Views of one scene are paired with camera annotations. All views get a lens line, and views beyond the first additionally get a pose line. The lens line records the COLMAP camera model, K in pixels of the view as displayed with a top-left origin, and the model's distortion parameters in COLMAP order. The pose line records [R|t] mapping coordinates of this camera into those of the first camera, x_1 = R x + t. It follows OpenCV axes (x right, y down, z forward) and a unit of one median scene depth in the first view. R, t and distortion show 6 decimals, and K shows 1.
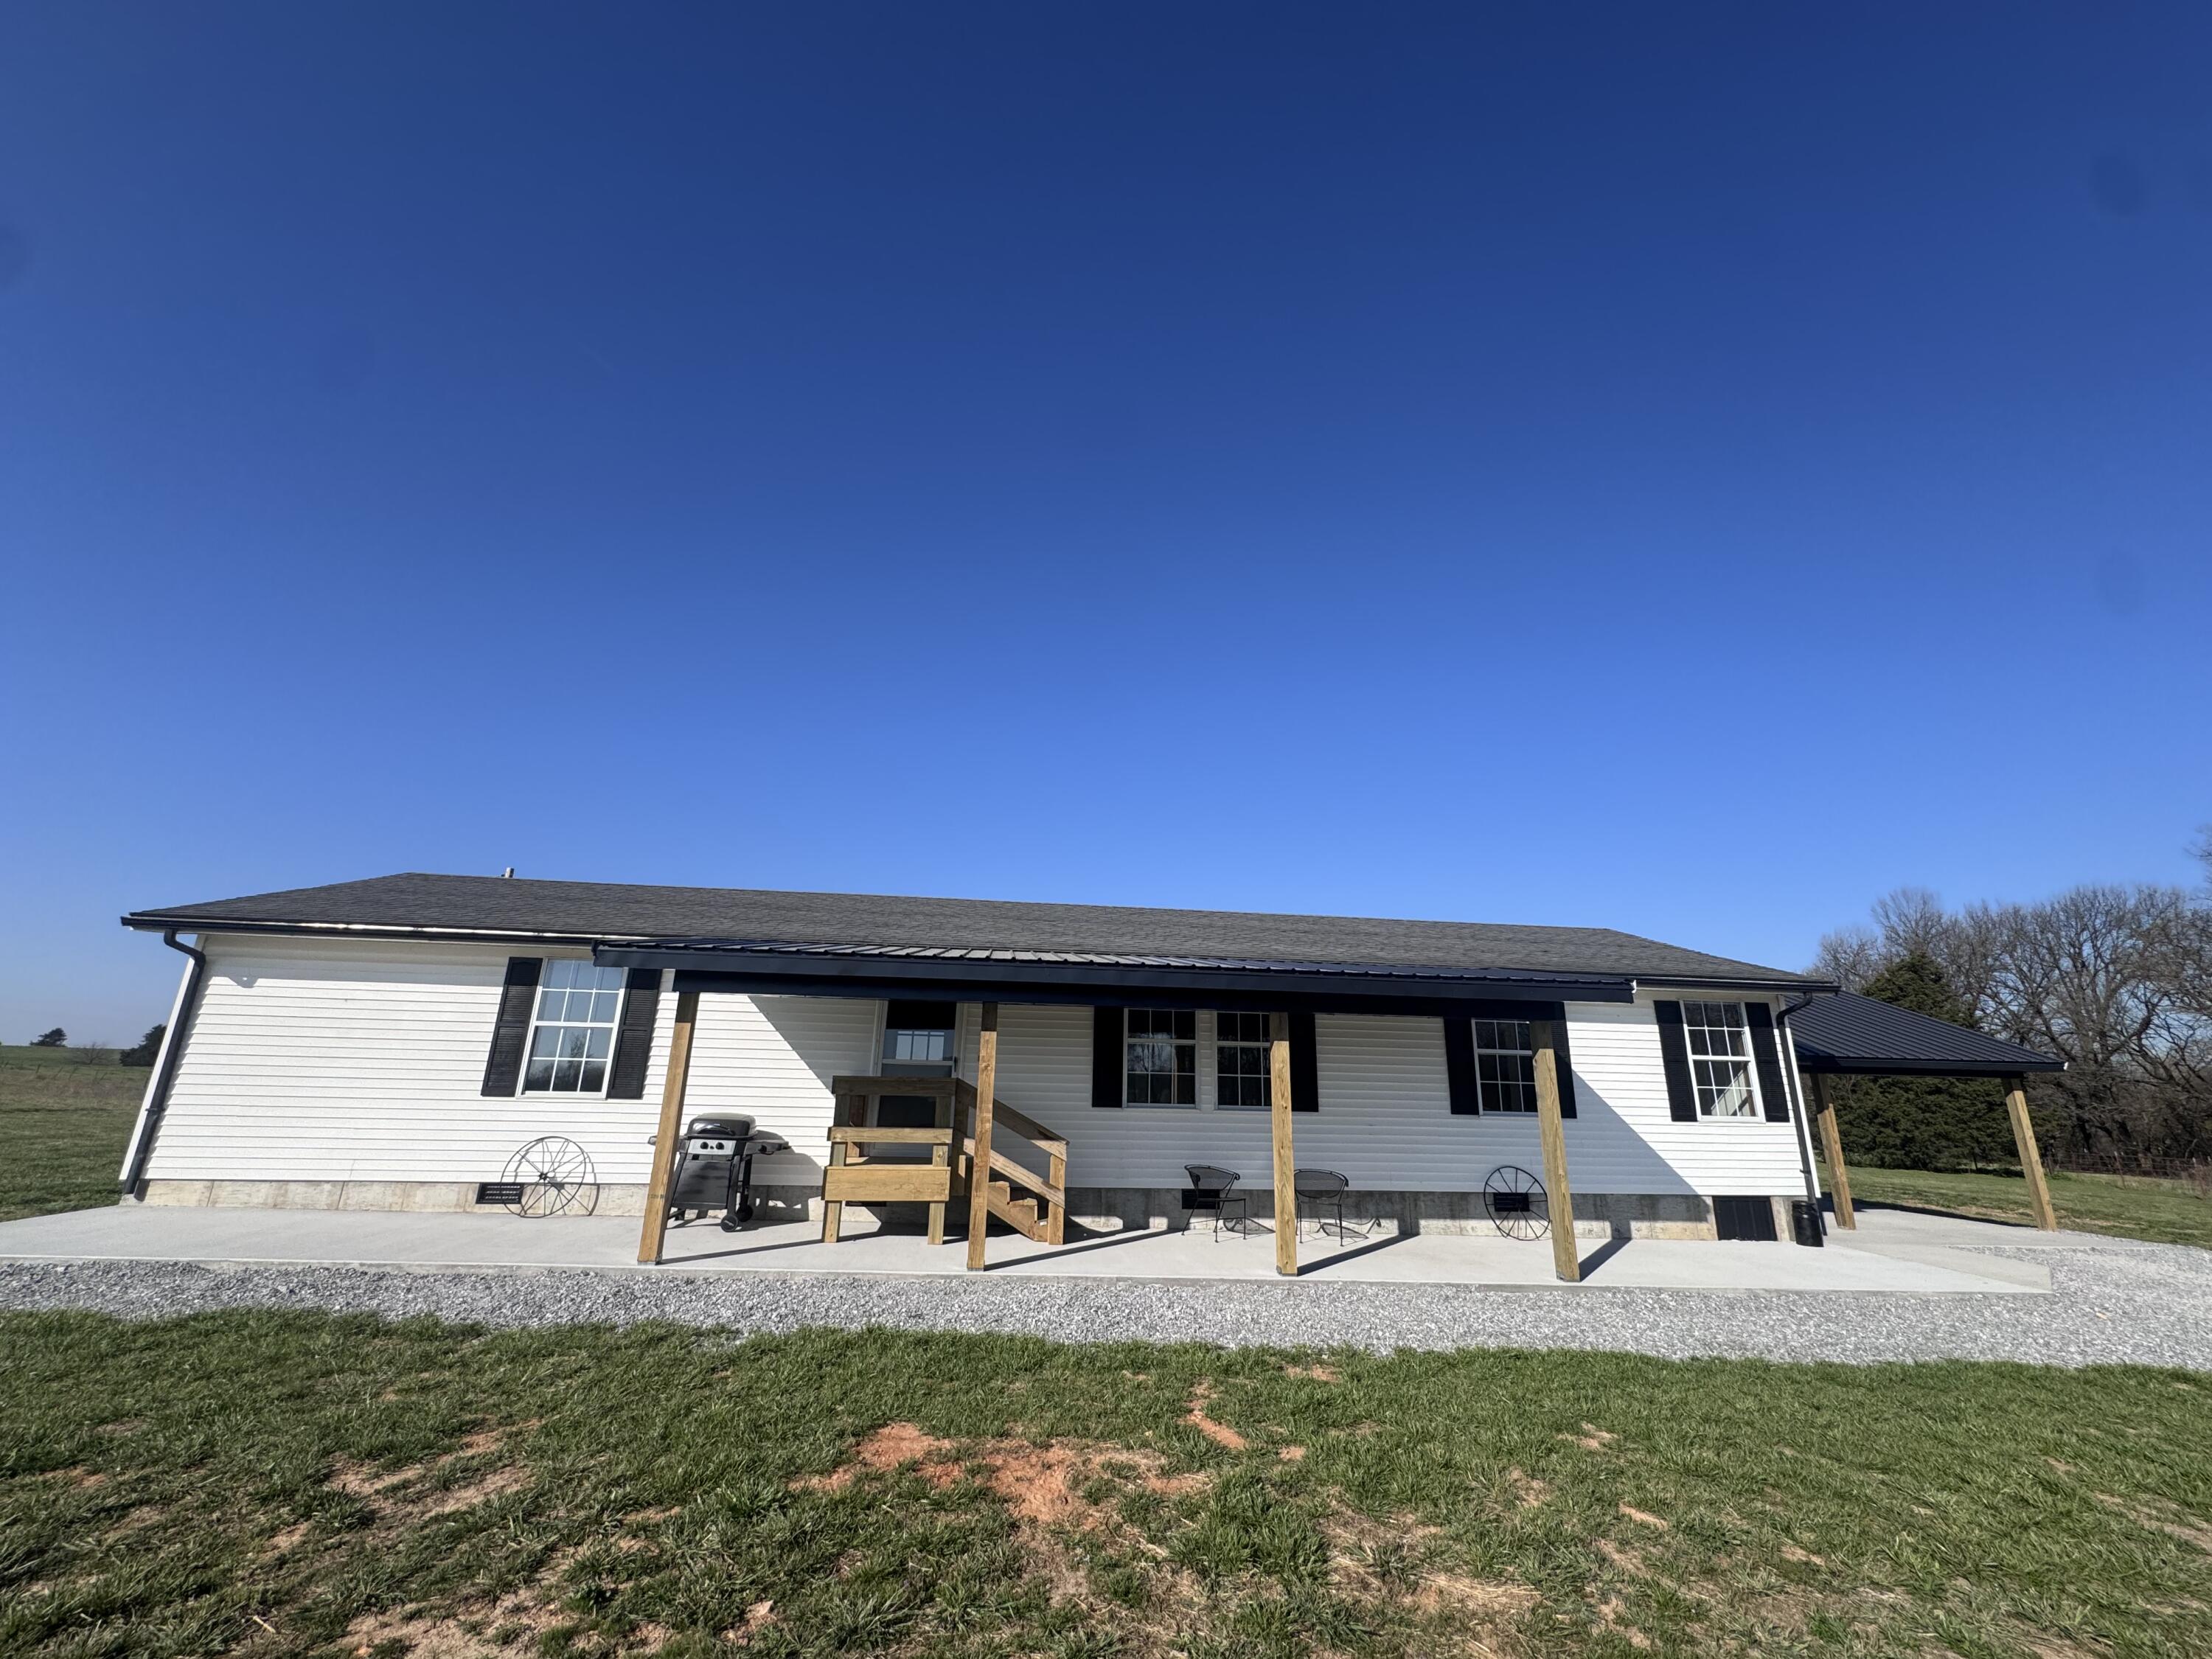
lens RADIAL K [[882.4, 0, 1098.4], [0, 882.4, 821.9], [0, 0, 1]] dist [-0.002714, 0.000975]
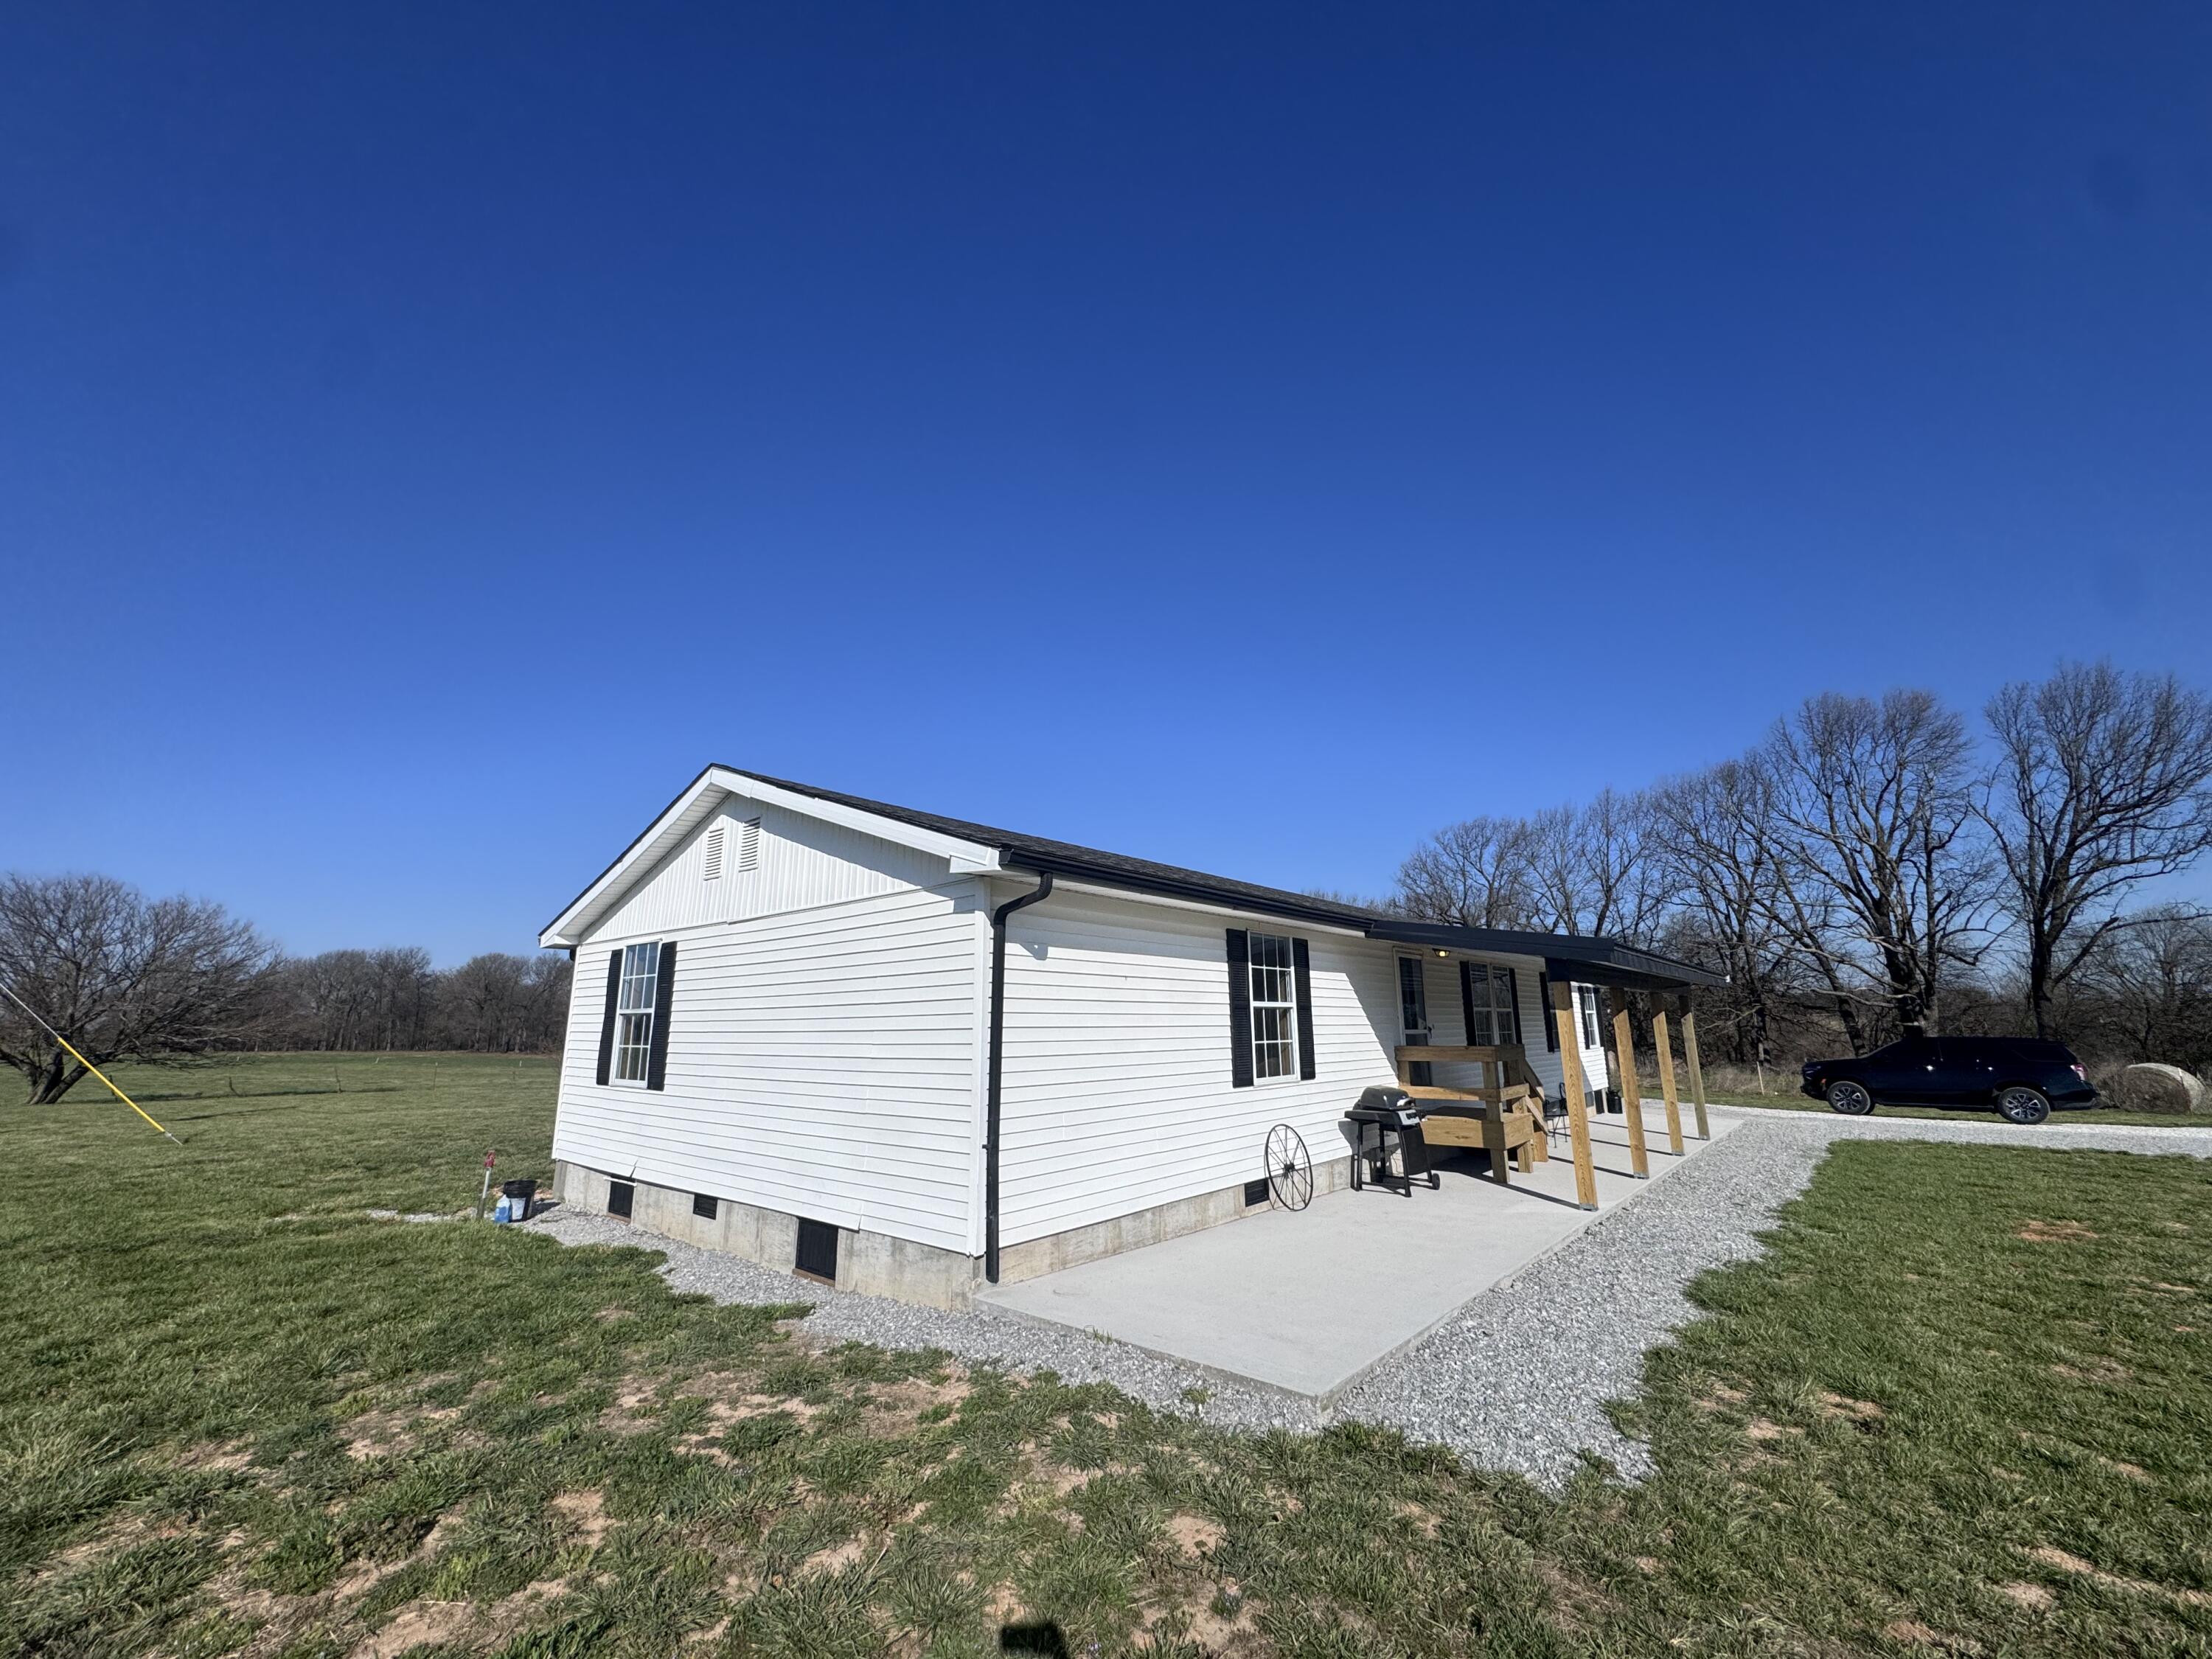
lens RADIAL K [[882.4, 0, 1110.0], [0, 882.4, 832.2], [0, 0, 1]] dist [-0.002714, 0.000975]
pose [[0.736717, 0.116303, 0.666124, -1.410285], [-0.165829, 0.986090, 0.011235, 0.072900], [-0.655552, -0.118740, 0.745756, 0.462303]]
